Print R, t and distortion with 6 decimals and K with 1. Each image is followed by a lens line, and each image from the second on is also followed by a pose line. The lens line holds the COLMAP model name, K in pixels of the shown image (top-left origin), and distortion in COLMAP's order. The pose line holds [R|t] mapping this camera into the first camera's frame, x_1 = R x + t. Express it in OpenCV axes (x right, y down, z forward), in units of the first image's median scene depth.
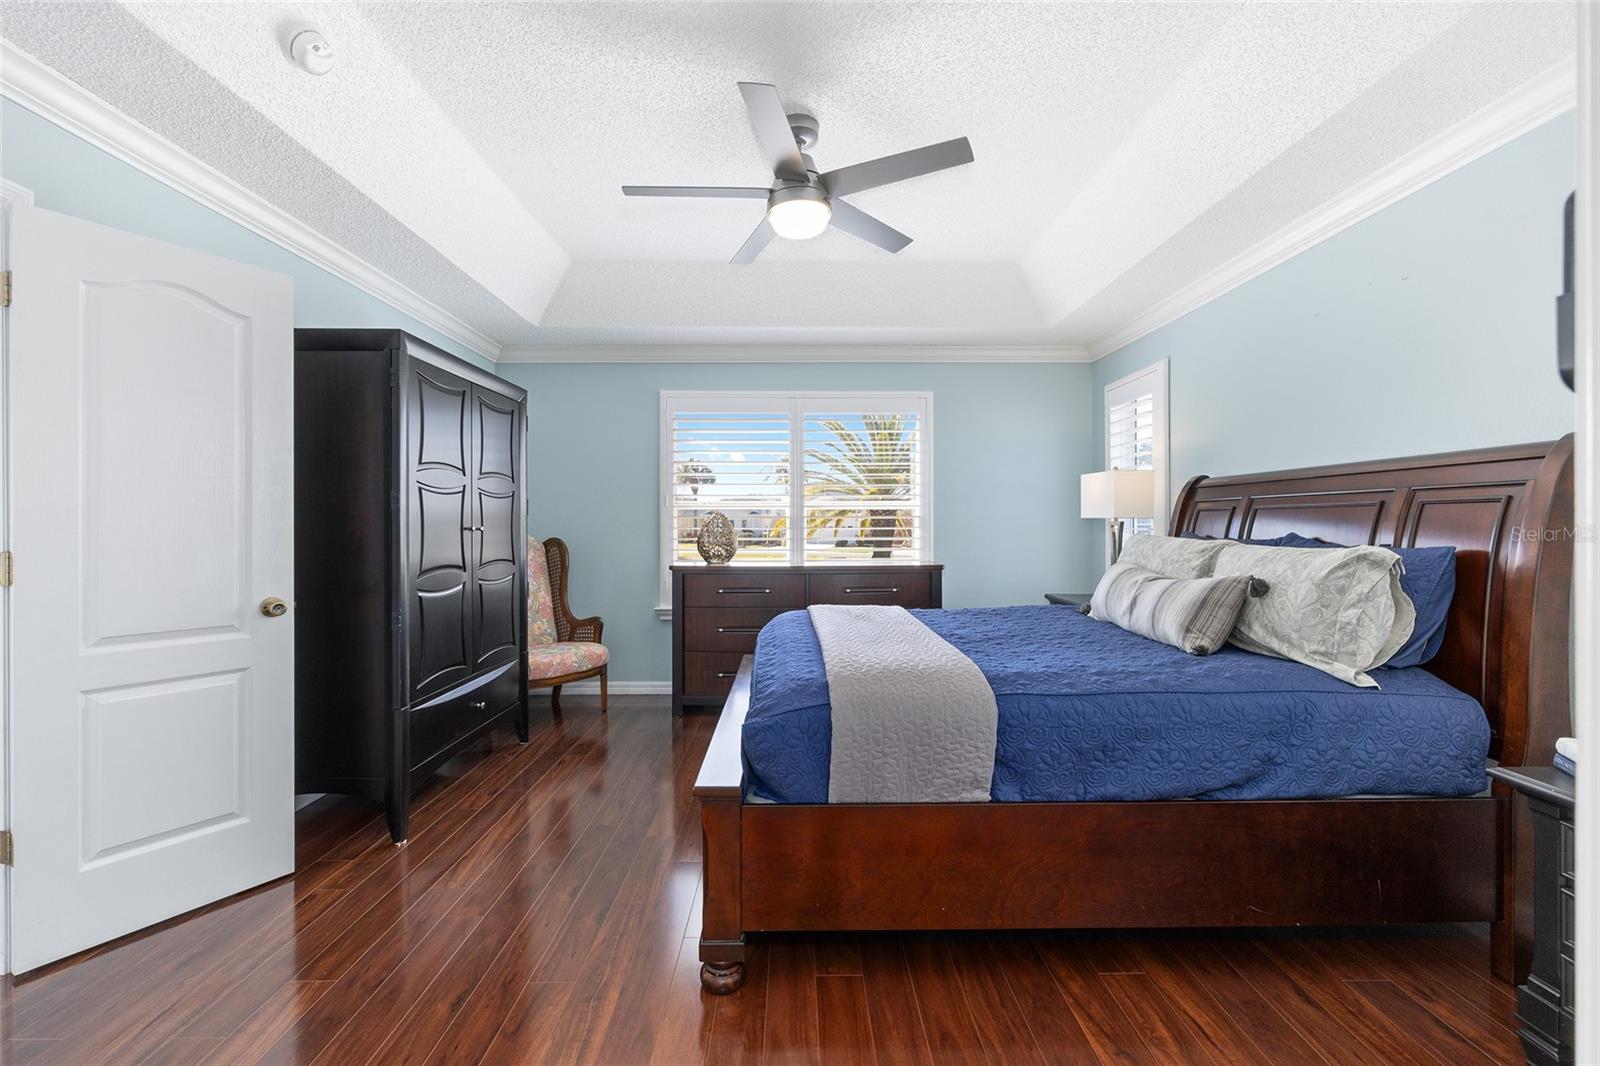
lens RADIAL K [[636.8, 0, 803.5], [0, 636.8, 531.5], [0, 0, 1]] dist [-0.002133, 0.000107]
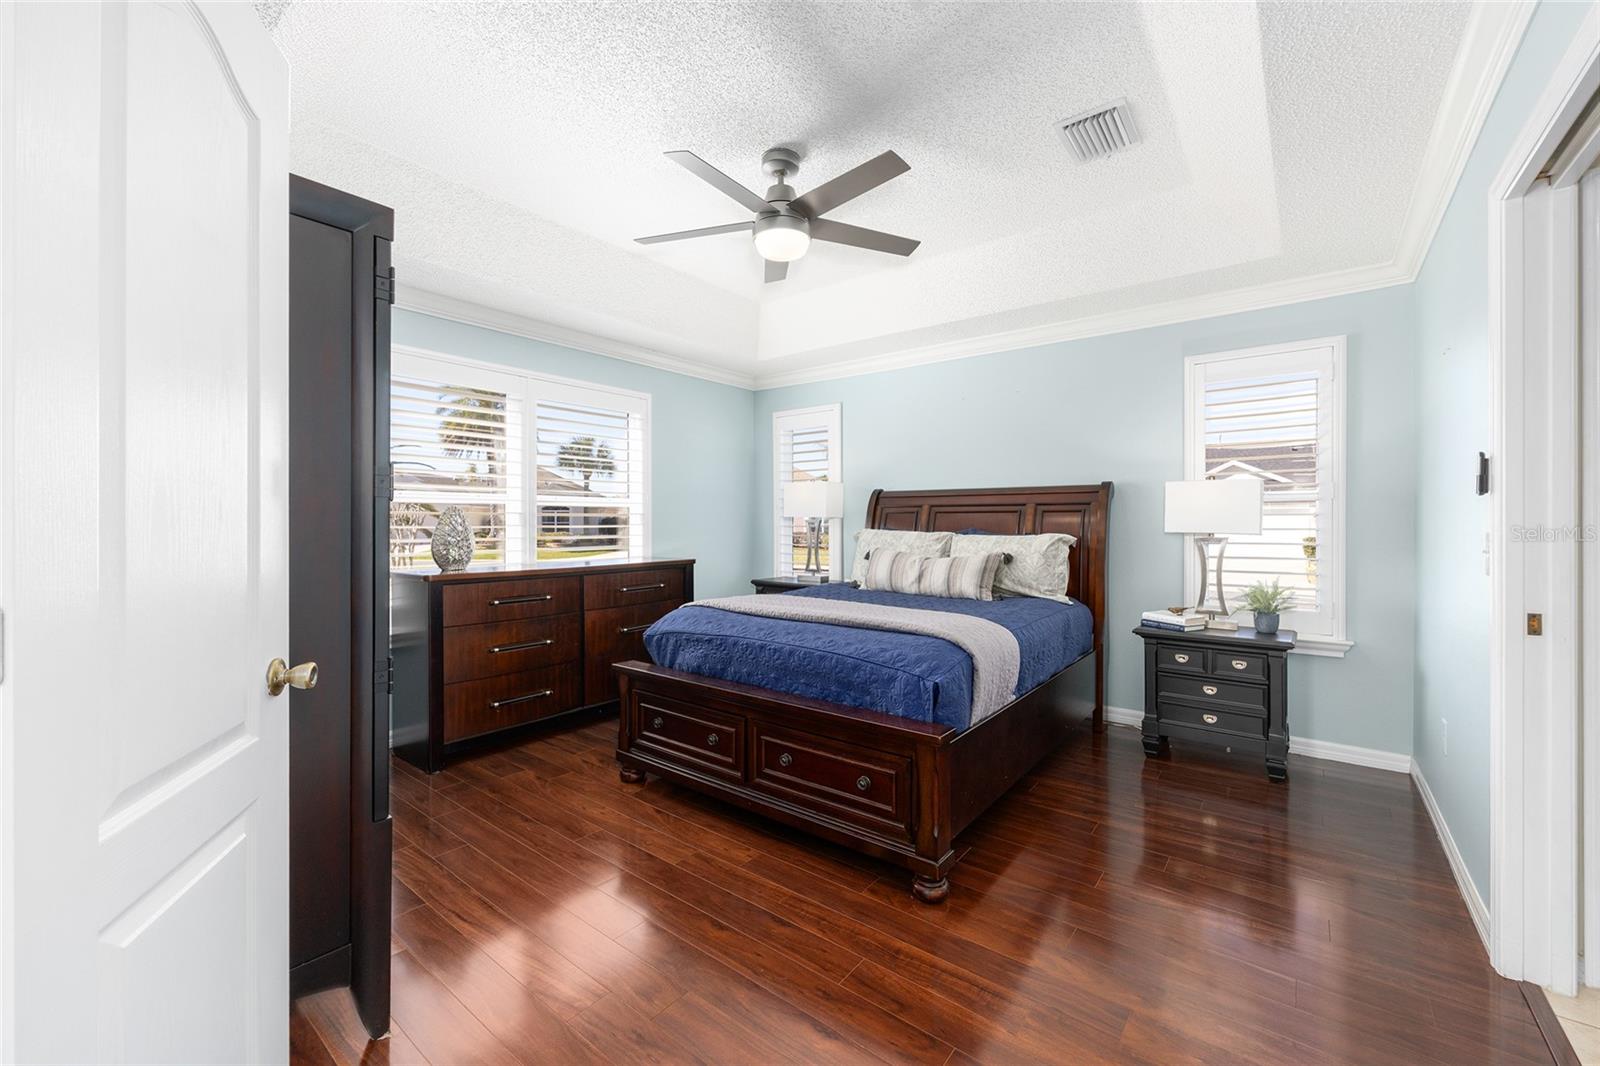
lens RADIAL K [[636.8, 0, 811.4], [0, 636.8, 526.2], [0, 0, 1]] dist [-0.002133, 0.000107]
pose [[0.619447, -0.000956, 0.785038, -0.637066], [0.005881, 0.999977, -0.003423, 0.000897], [-0.785016, 0.006737, 0.619439, 0.215310]]
